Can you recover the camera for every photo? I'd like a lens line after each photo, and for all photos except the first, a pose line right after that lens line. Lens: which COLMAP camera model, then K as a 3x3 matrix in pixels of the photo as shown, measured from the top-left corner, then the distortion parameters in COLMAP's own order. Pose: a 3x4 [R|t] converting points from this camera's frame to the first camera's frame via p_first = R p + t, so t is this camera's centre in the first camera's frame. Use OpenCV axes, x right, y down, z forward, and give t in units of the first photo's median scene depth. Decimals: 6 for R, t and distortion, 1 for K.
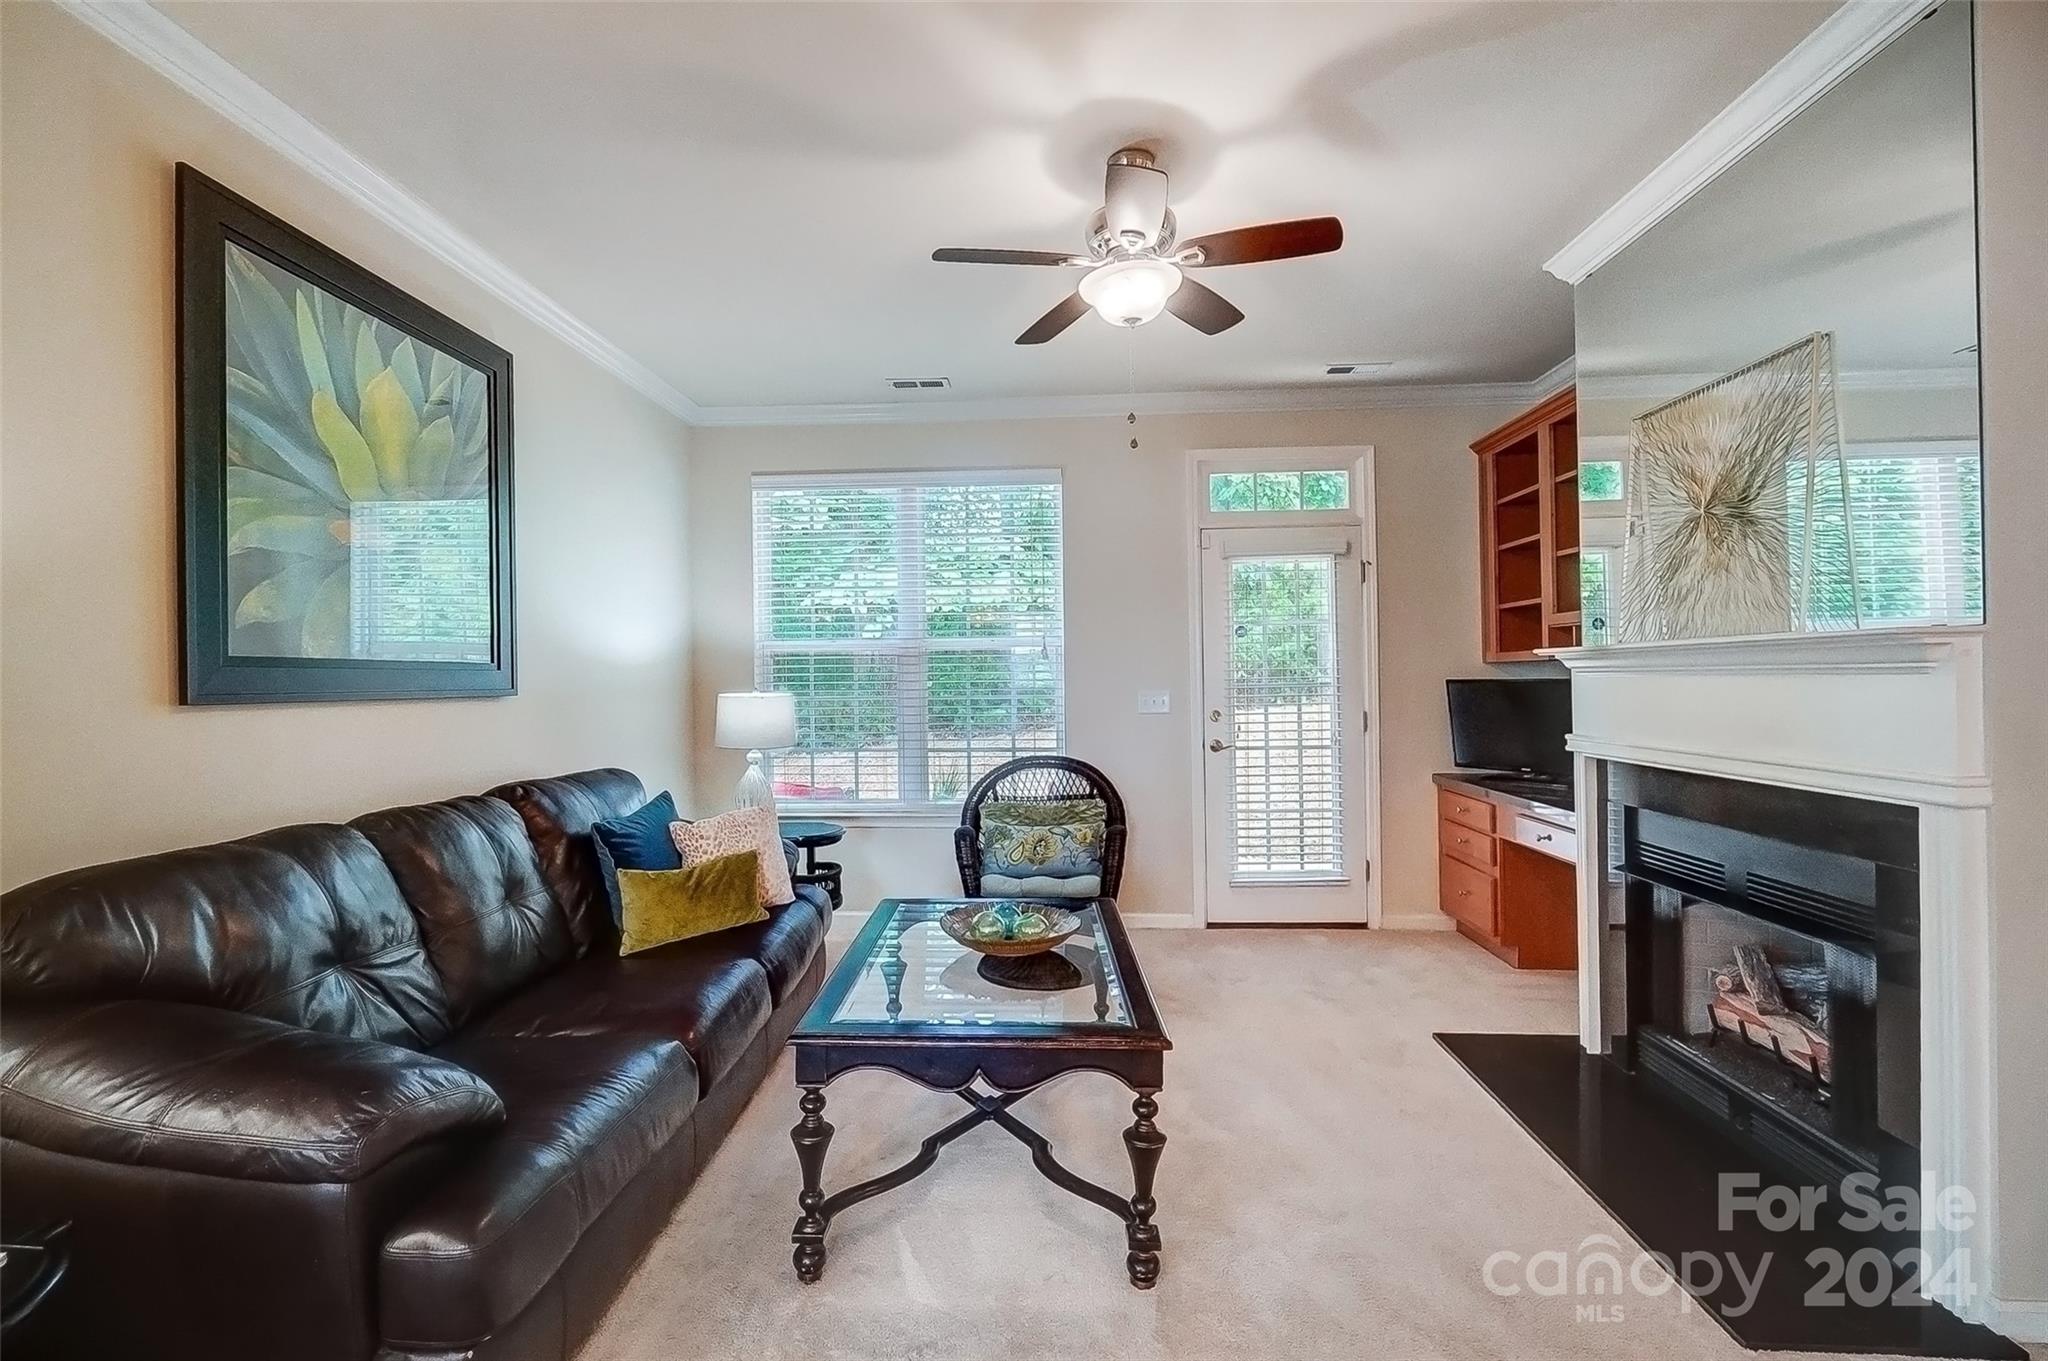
lens RADIAL K [[916.4, 0, 1013.6], [0, 916.4, 677.7], [0, 0, 1]] dist [-0.021318, 0.009403]
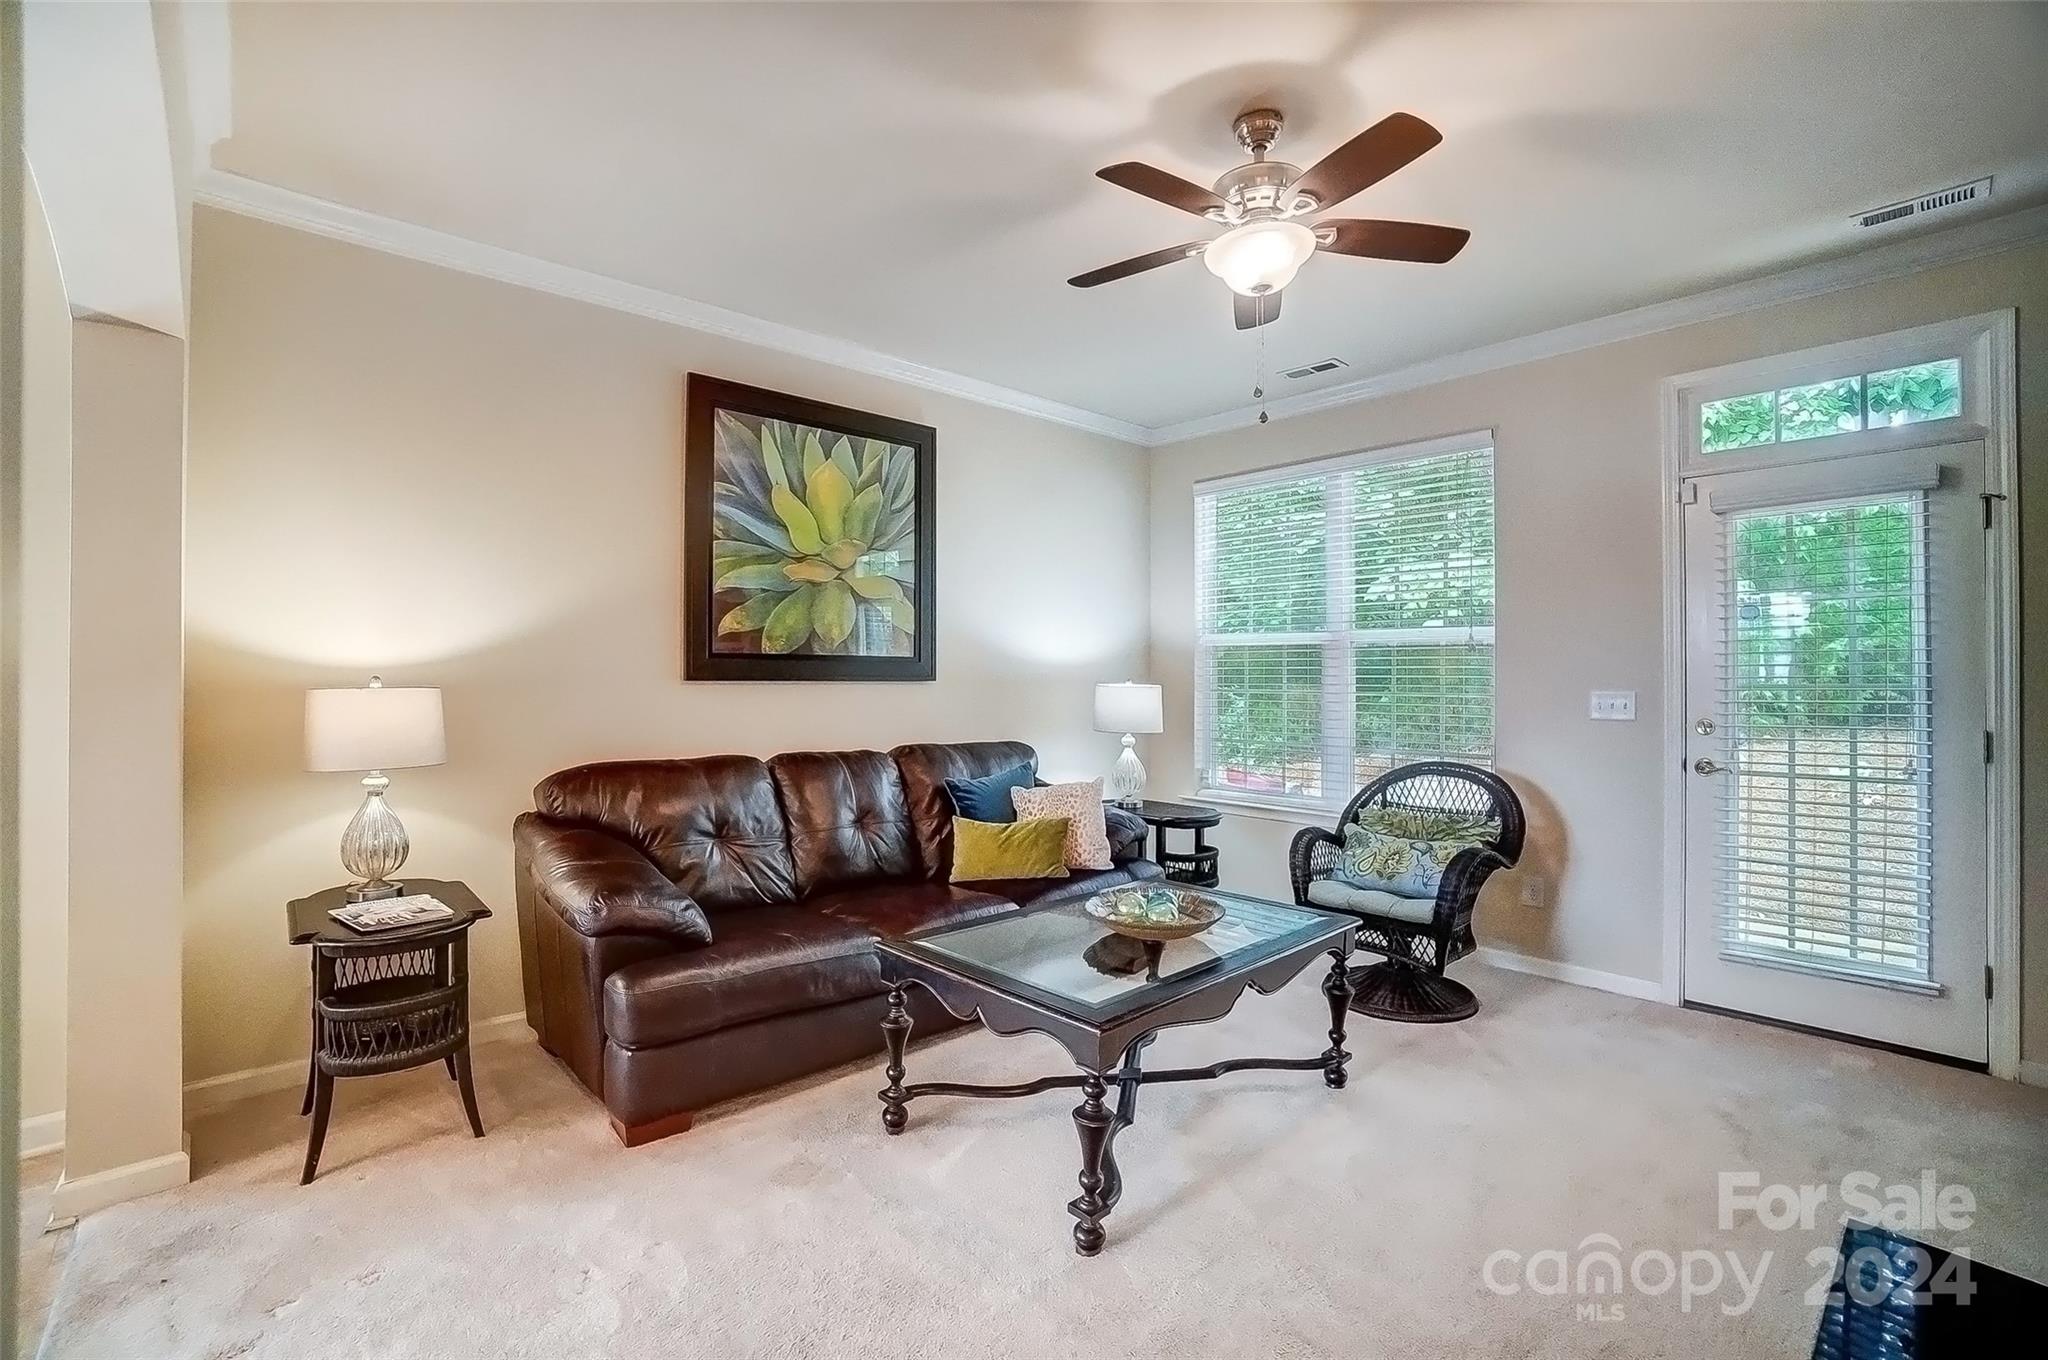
lens RADIAL K [[916.4, 0, 1013.6], [0, 916.4, 677.2], [0, 0, 1]] dist [-0.021318, 0.009403]
pose [[0.717990, 0.012053, -0.695949, 0.478926], [-0.009420, 0.999927, 0.007600, 0.001130], [0.695989, 0.001100, 0.718051, 0.109591]]
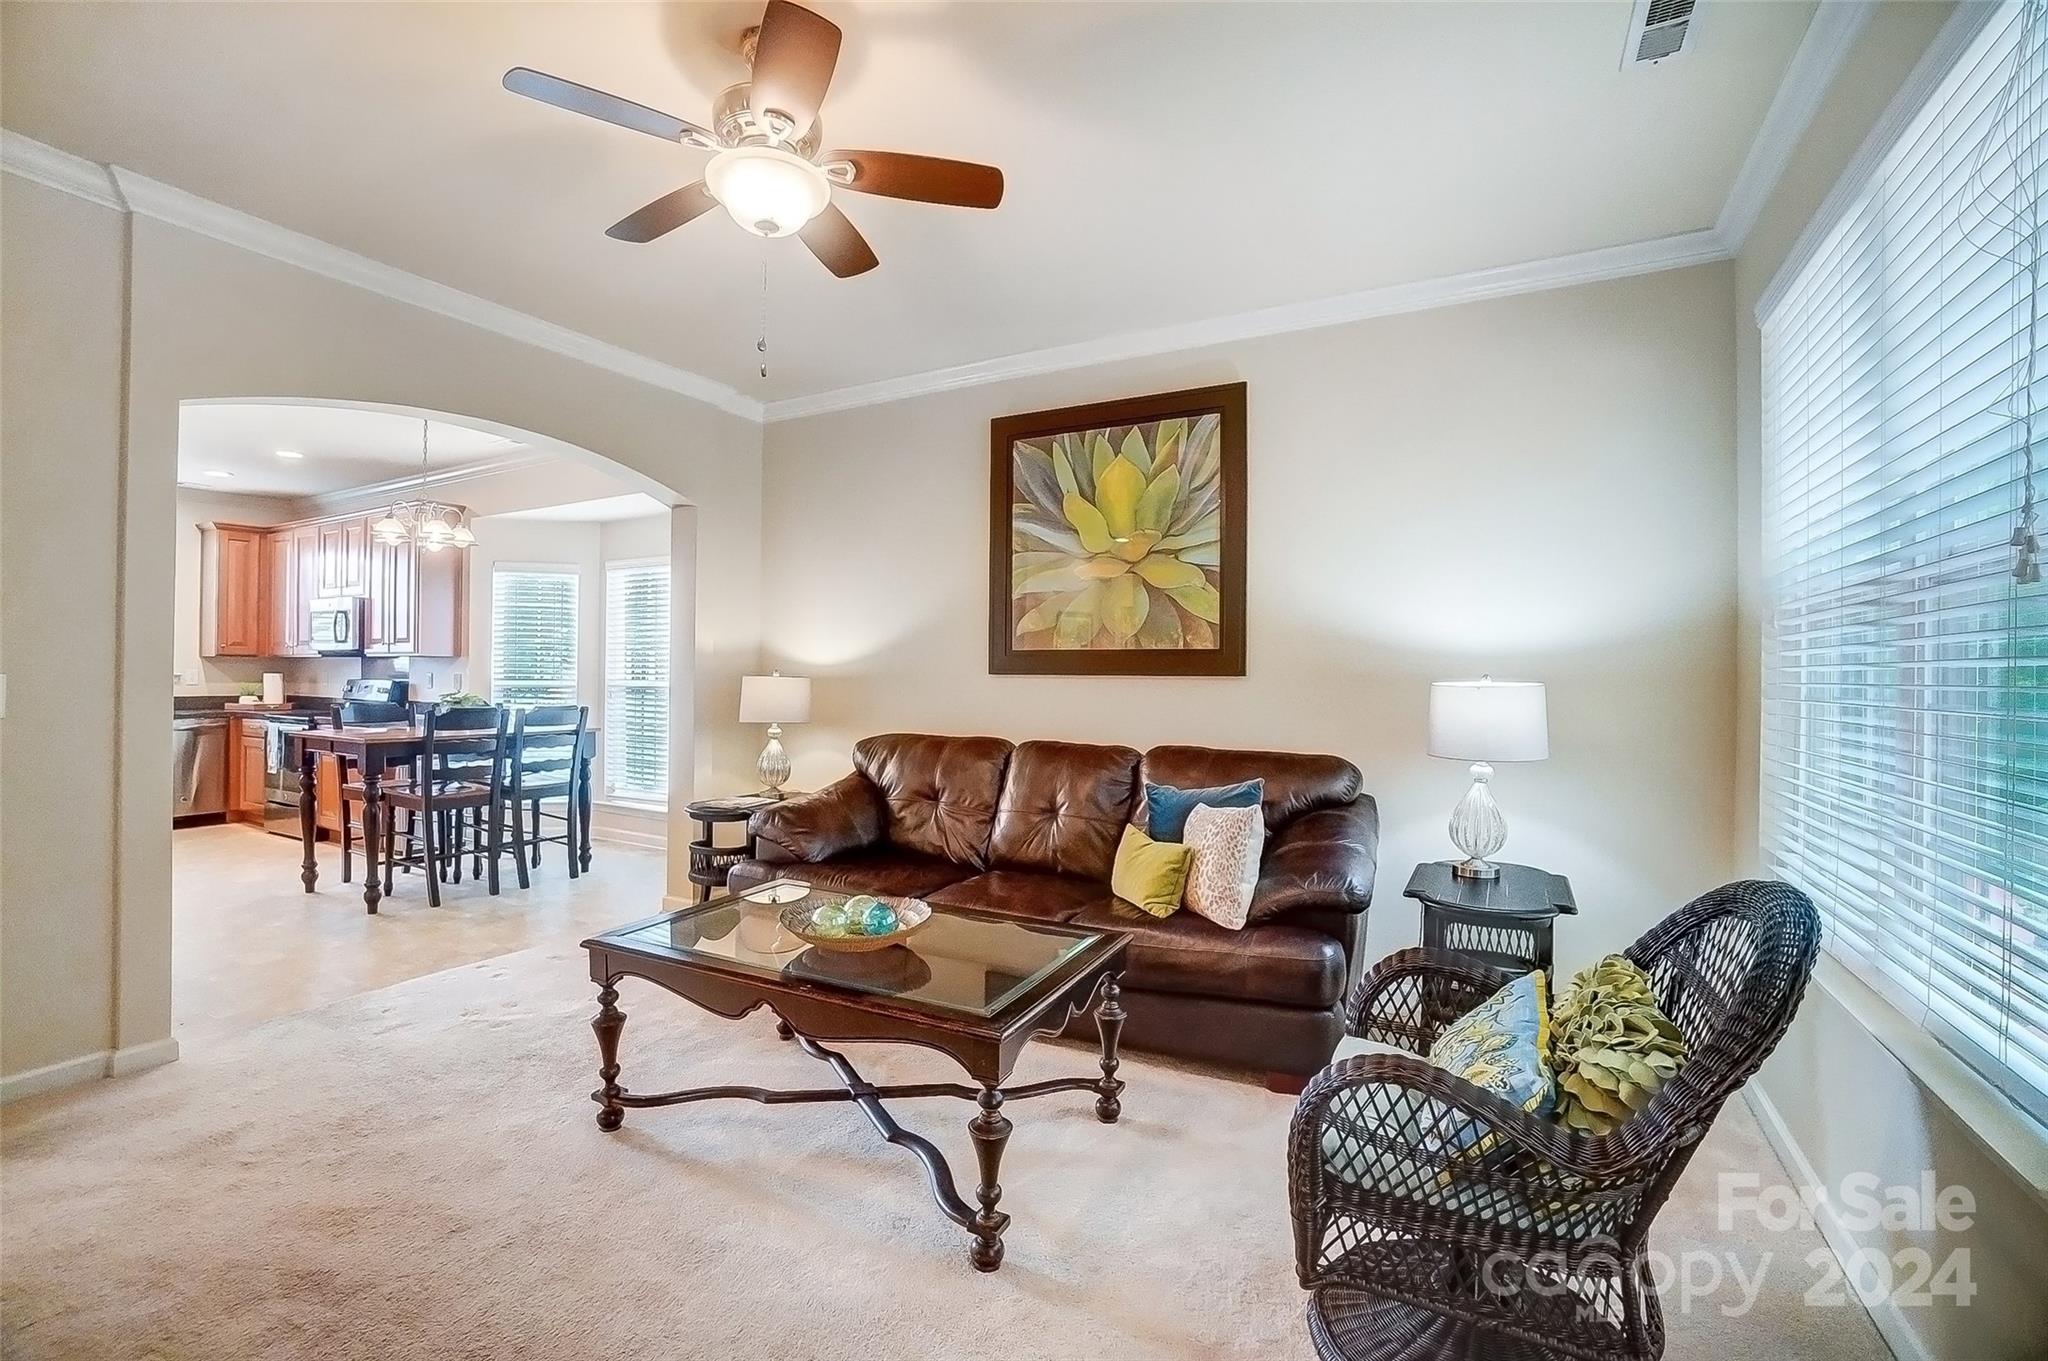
lens RADIAL K [[916.4, 0, 1013.6], [0, 916.4, 677.7], [0, 0, 1]] dist [-0.021318, 0.009403]
pose [[-0.434776, 0.015333, -0.900408, 0.623617], [-0.001670, 0.999840, 0.017832, -0.000838], [0.900537, 0.009256, -0.434680, 1.243096]]
